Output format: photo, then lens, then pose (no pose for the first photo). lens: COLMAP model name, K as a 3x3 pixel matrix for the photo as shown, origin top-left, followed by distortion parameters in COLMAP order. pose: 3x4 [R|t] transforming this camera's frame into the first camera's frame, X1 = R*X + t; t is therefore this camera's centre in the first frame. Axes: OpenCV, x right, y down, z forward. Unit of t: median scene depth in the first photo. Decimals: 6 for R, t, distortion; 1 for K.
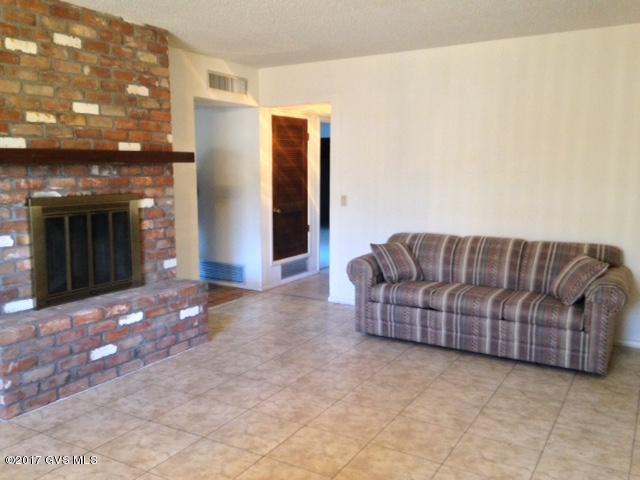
lens RADIAL K [[584.4, 0, 321.4], [0, 584.4, 242.0], [0, 0, 1]] dist [0.171518, -0.222485]
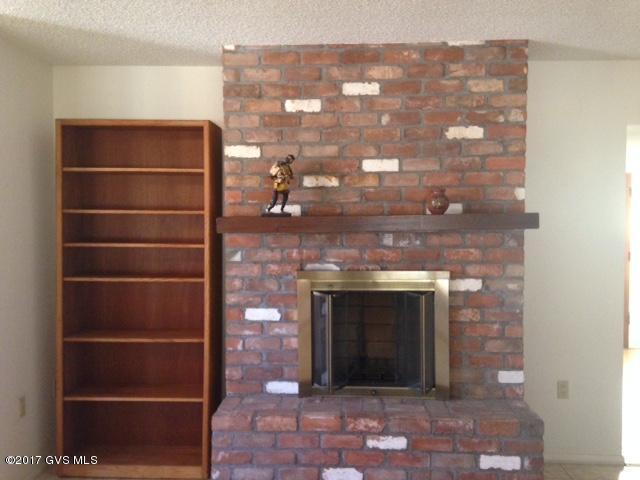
lens RADIAL K [[584.4, 0, 321.4], [0, 584.4, 242.0], [0, 0, 1]] dist [0.171518, -0.222485]
pose [[0.468199, 0.031420, -0.883064, 0.285264], [-0.111776, 0.993446, -0.023916, -0.091073], [0.876525, 0.109902, 0.468642, 0.568657]]
